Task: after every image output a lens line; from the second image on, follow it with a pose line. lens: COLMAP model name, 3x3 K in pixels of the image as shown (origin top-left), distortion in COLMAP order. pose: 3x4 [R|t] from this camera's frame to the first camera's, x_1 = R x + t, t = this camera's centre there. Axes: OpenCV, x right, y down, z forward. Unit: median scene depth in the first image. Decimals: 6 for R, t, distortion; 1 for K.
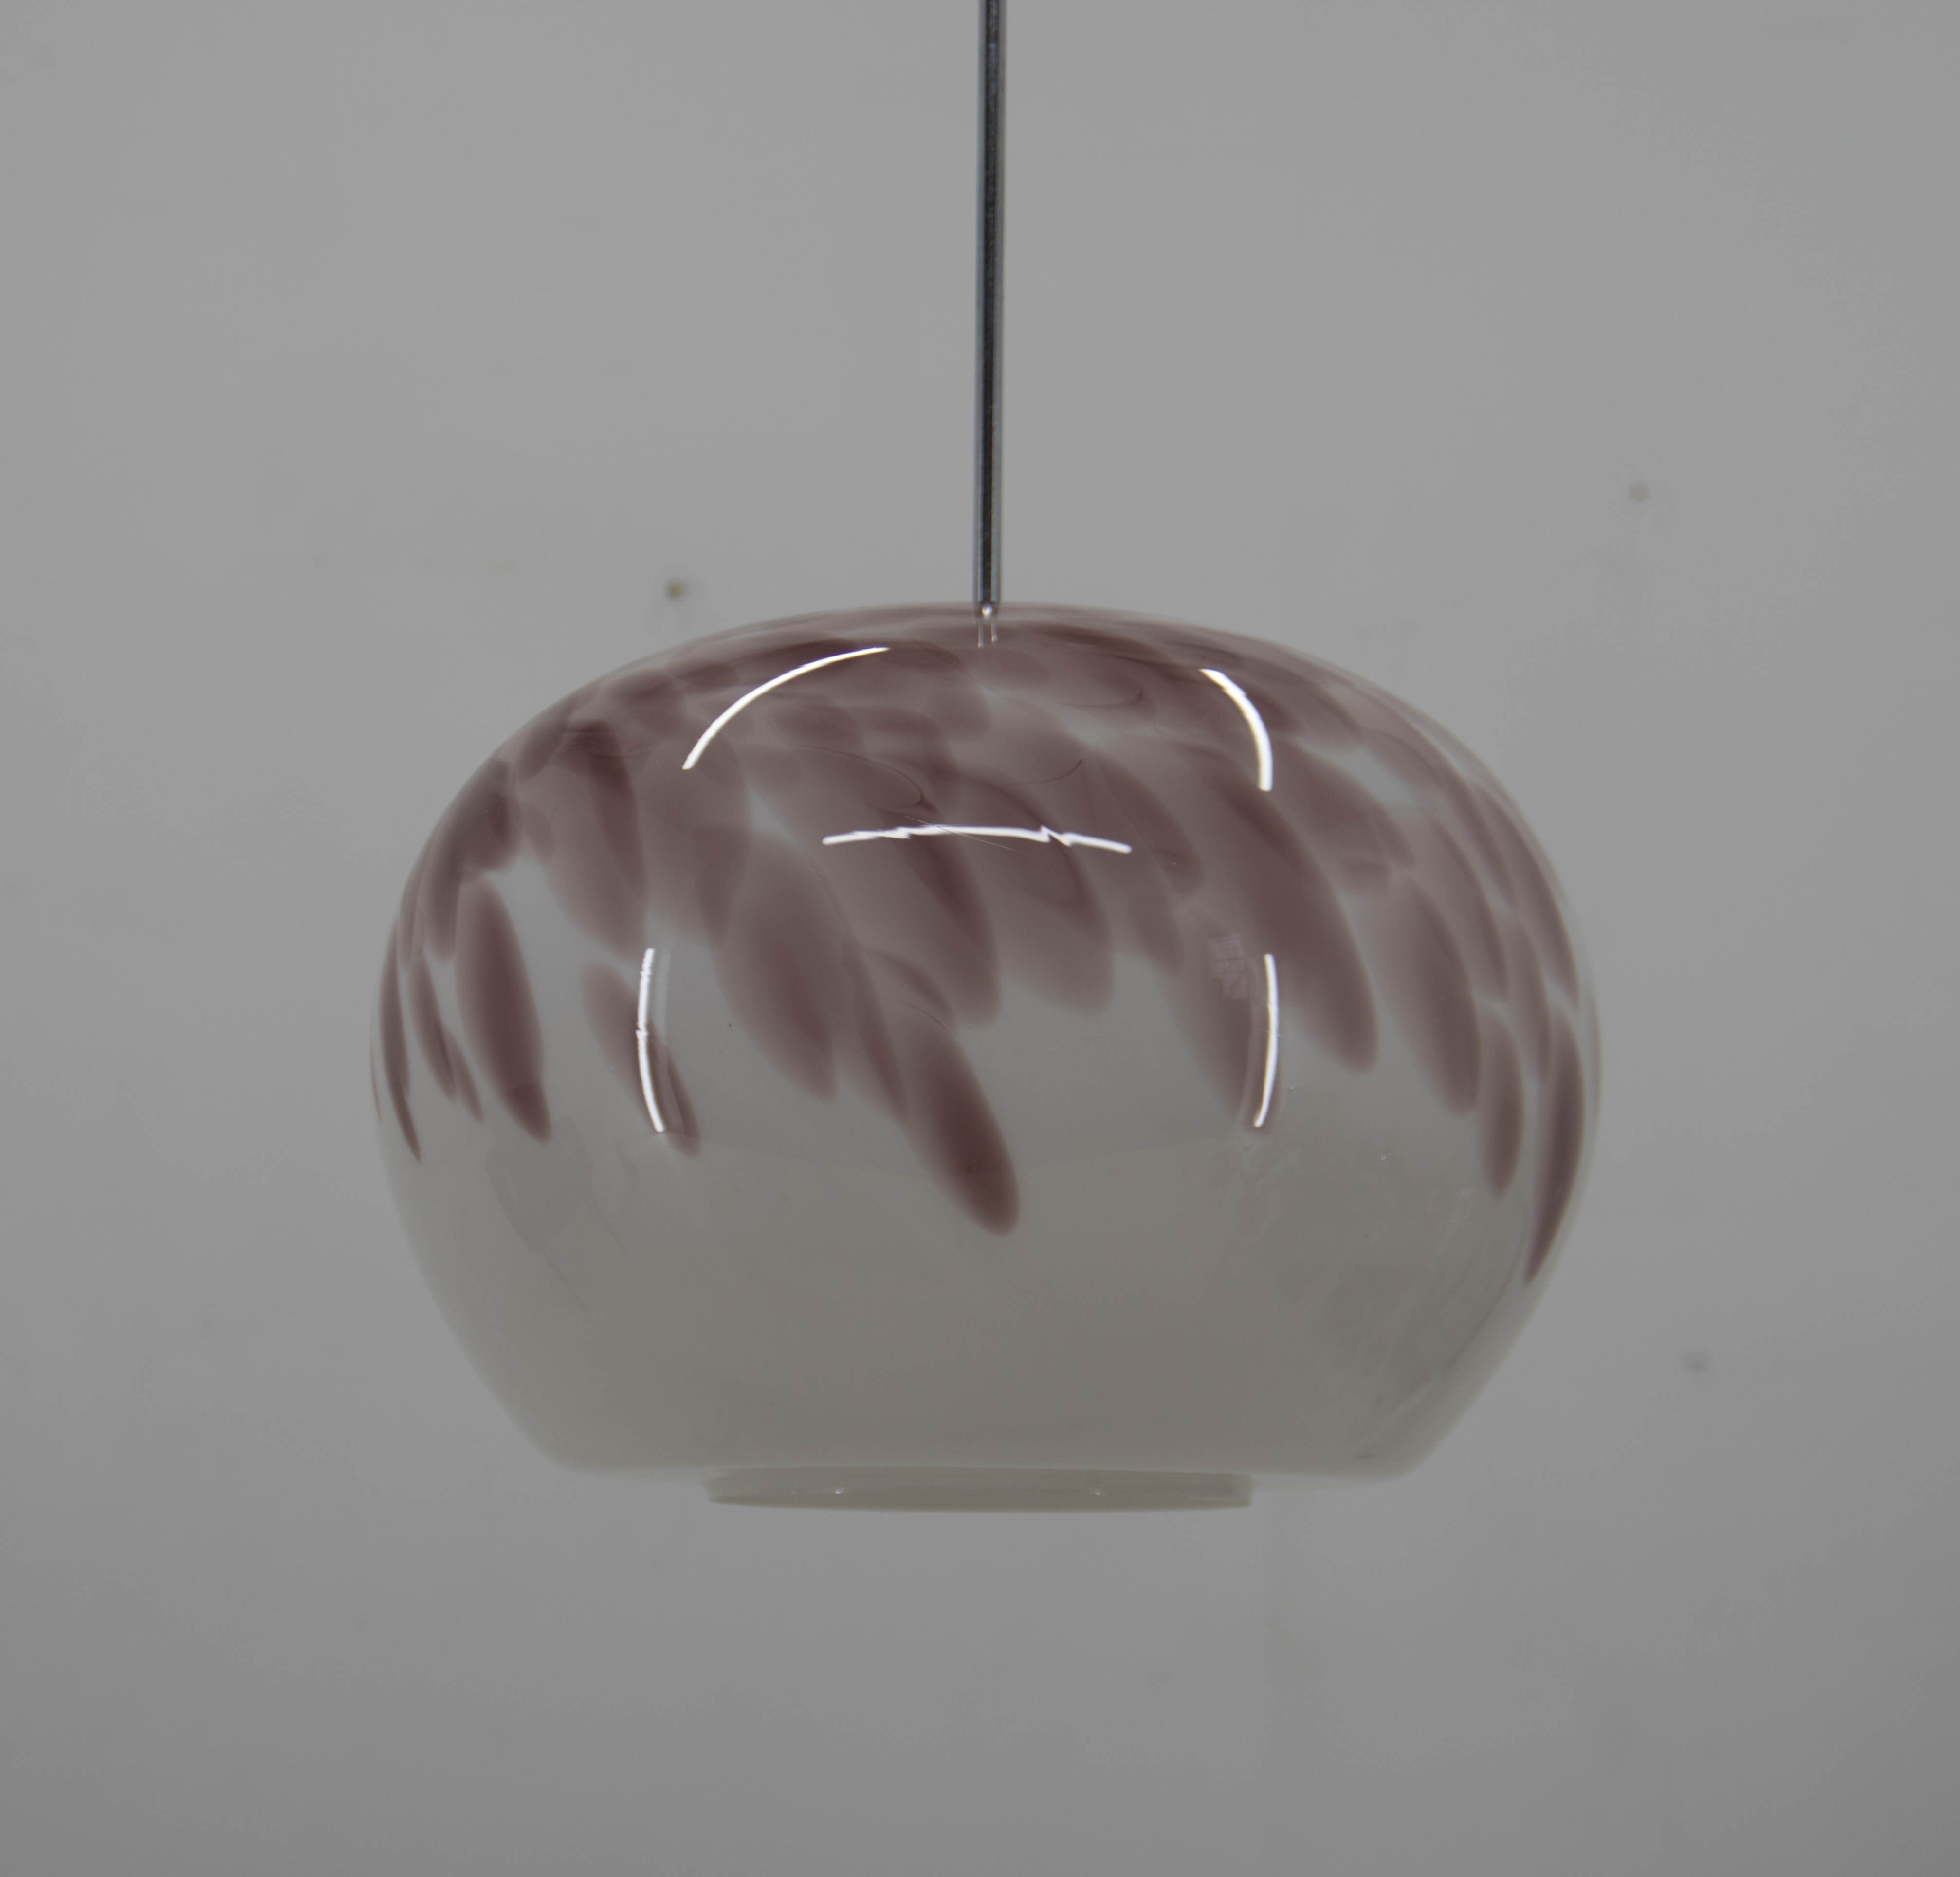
lens RADIAL K [[4832.4, 0, 980.5], [0, 4832.4, 936.7], [0, 0, 1]] dist [0.008104, 0.000000]
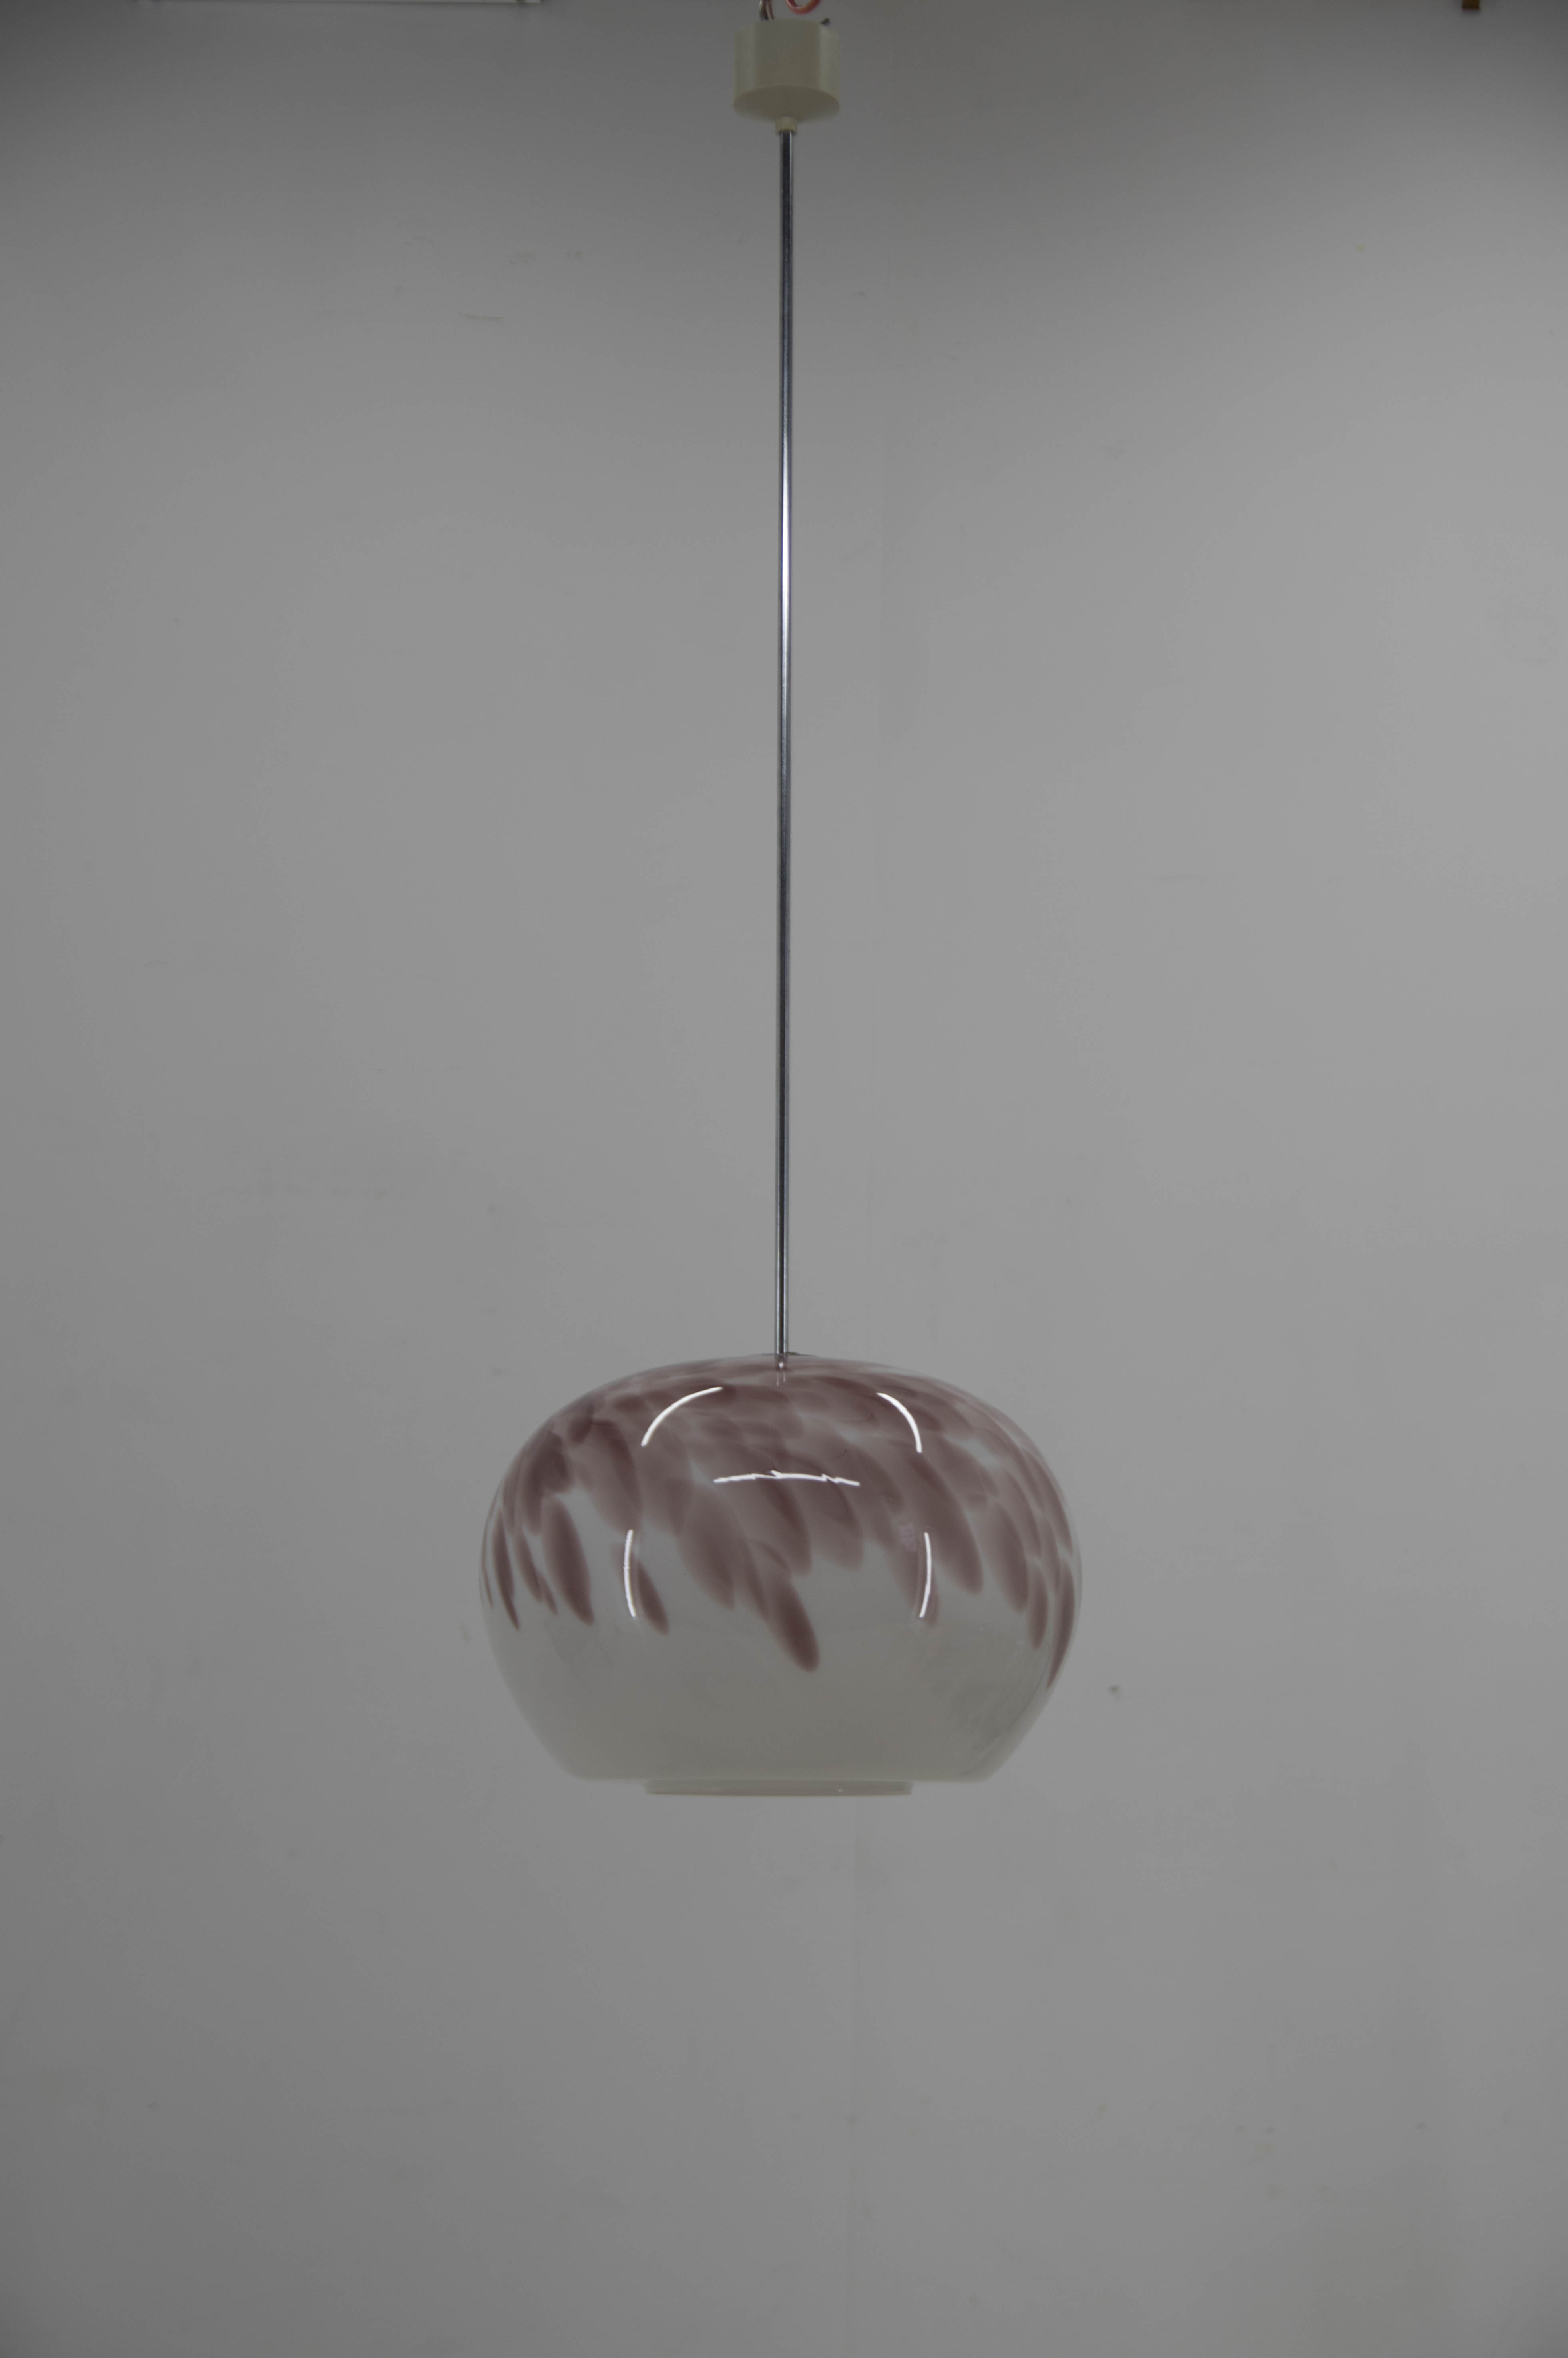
lens RADIAL K [[4400.7, 0, 773.5], [0, 4400.7, 1182.2], [0, 0, 1]] dist [0.065385, 0.000000]
pose [[0.997050, 0.009240, 0.076194, -0.154681], [-0.008293, 0.999885, -0.012731, -0.124362], [-0.076303, 0.012062, 0.997012, -0.906604]]
